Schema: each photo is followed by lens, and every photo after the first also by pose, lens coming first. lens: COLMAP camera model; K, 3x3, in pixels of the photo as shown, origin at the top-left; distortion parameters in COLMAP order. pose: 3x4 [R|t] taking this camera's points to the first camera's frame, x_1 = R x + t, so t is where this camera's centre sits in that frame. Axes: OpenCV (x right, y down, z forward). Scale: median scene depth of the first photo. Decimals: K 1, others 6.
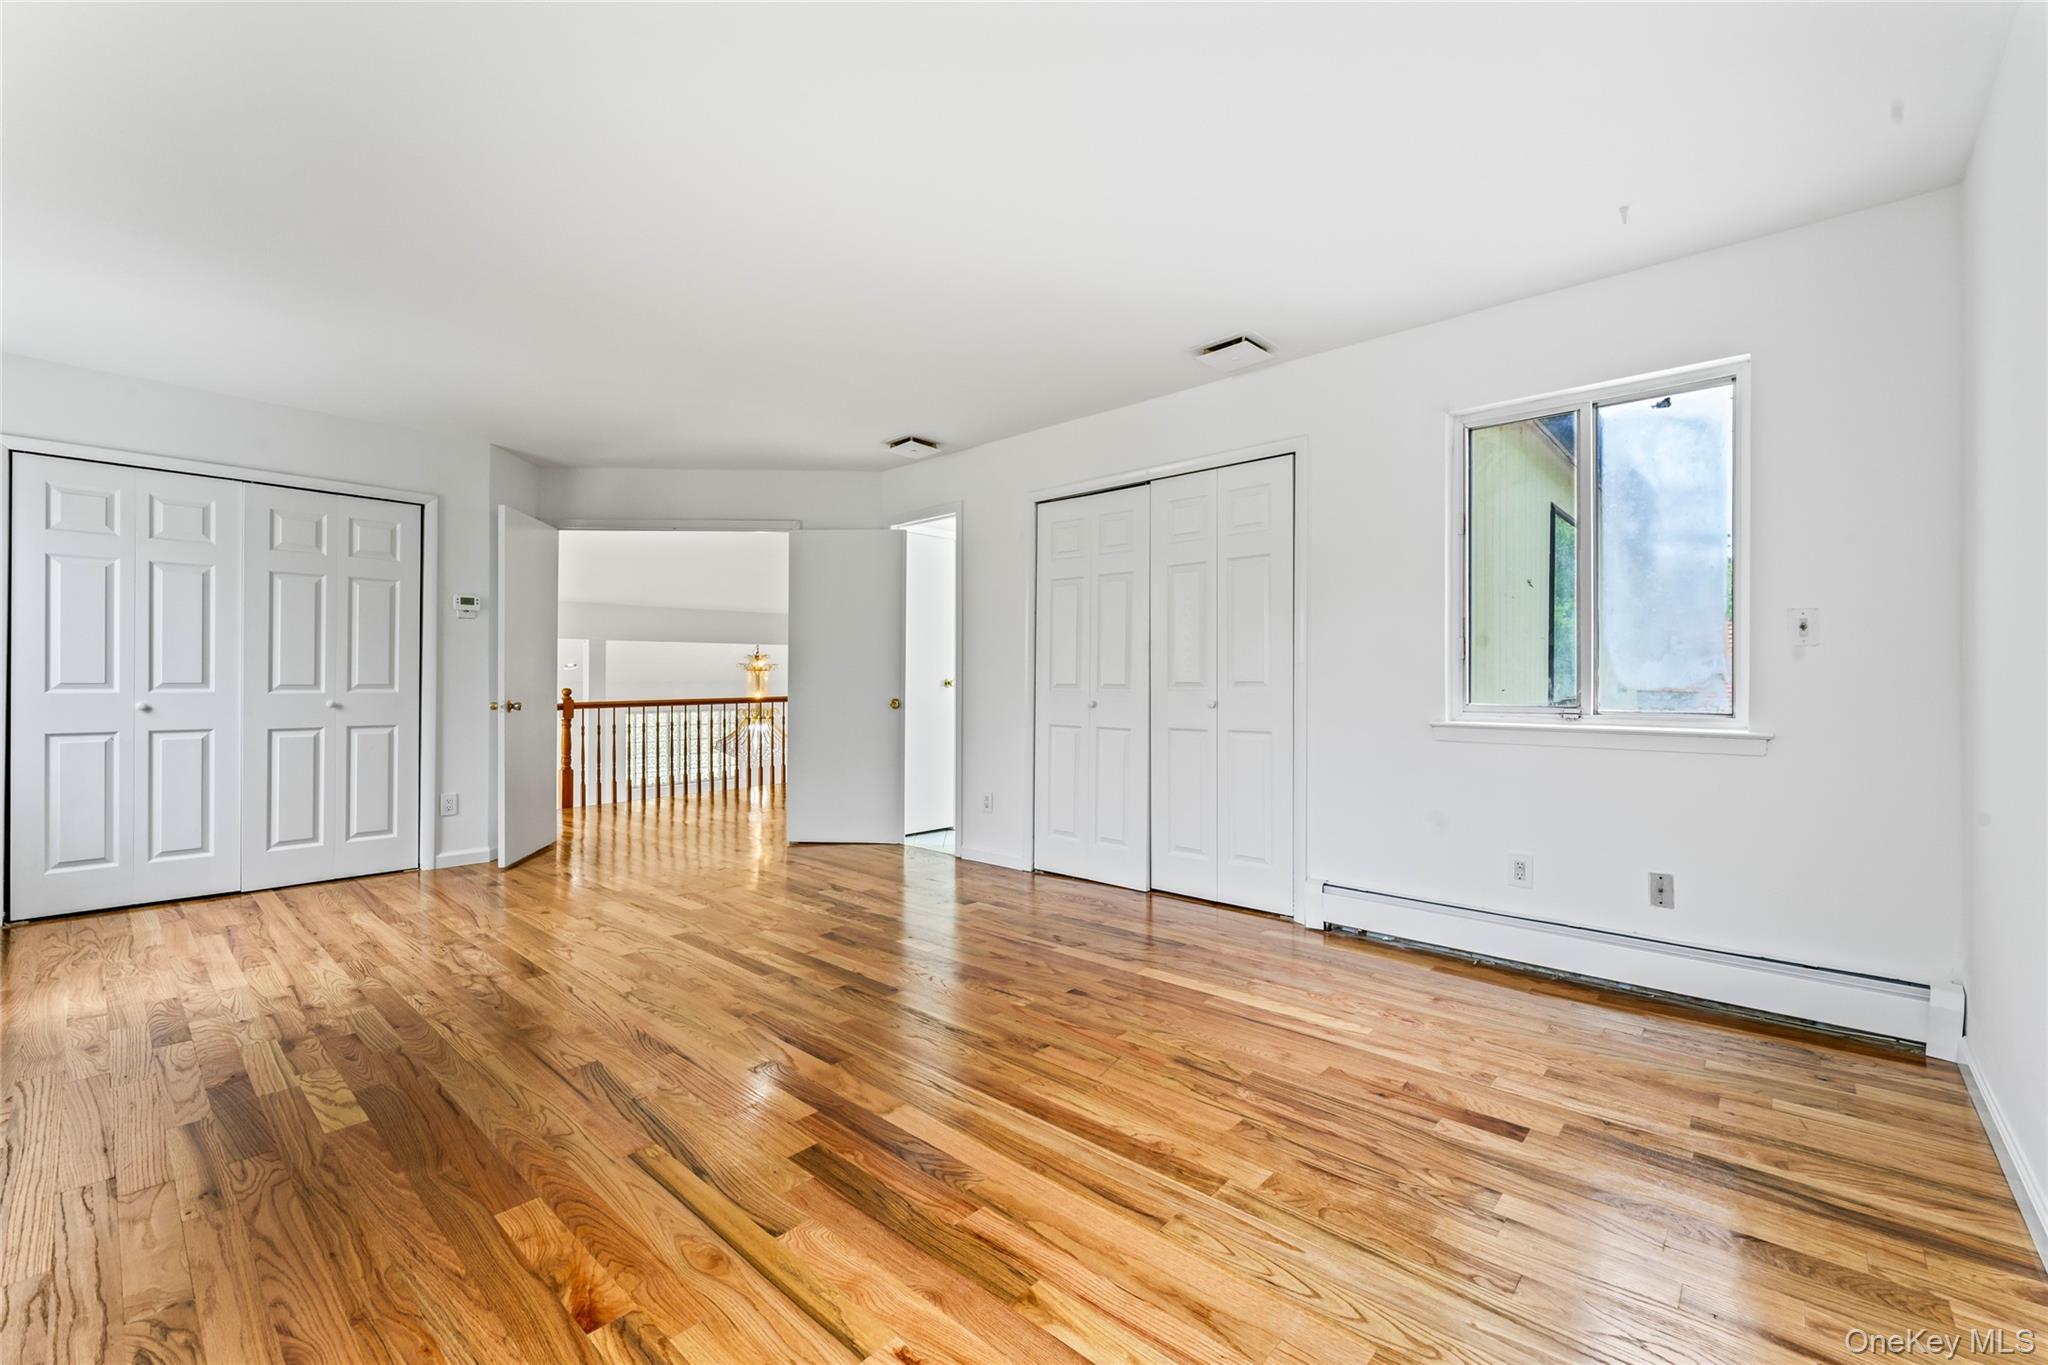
lens RADIAL K [[861.2, 0, 1017.6], [0, 861.2, 672.3], [0, 0, 1]] dist [-0.002756, -0.000128]
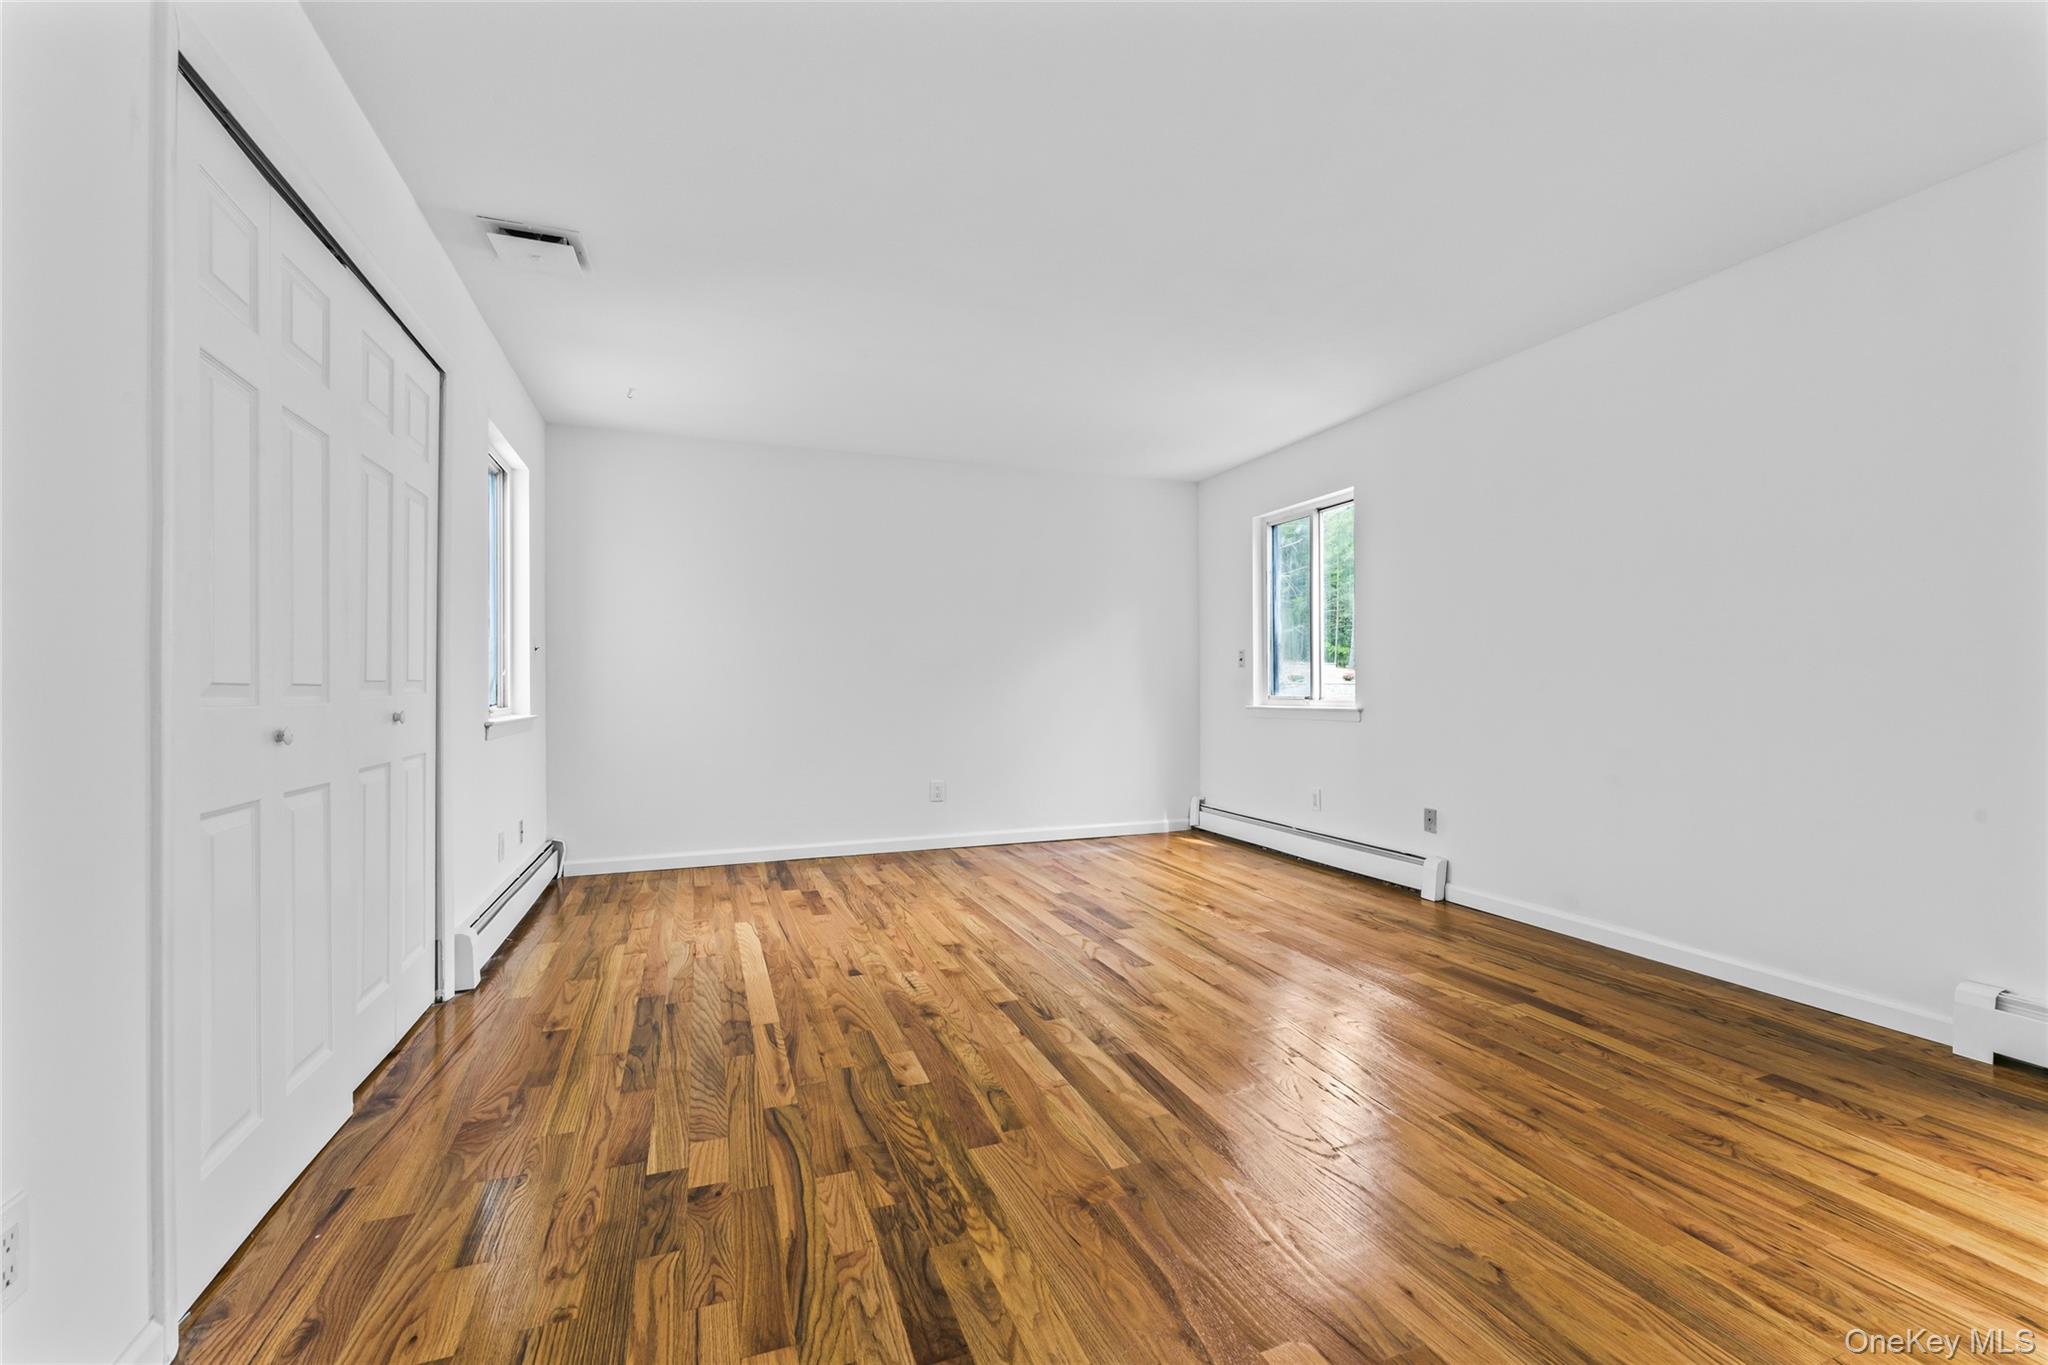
lens RADIAL K [[861.2, 0, 1017.6], [0, 861.2, 672.3], [0, 0, 1]] dist [-0.002756, -0.000128]
pose [[-0.891869, 0.008754, 0.452210, -0.606344], [-0.002673, 0.999693, -0.024623, 0.026393], [-0.452287, -0.023169, -0.891572, 1.901941]]
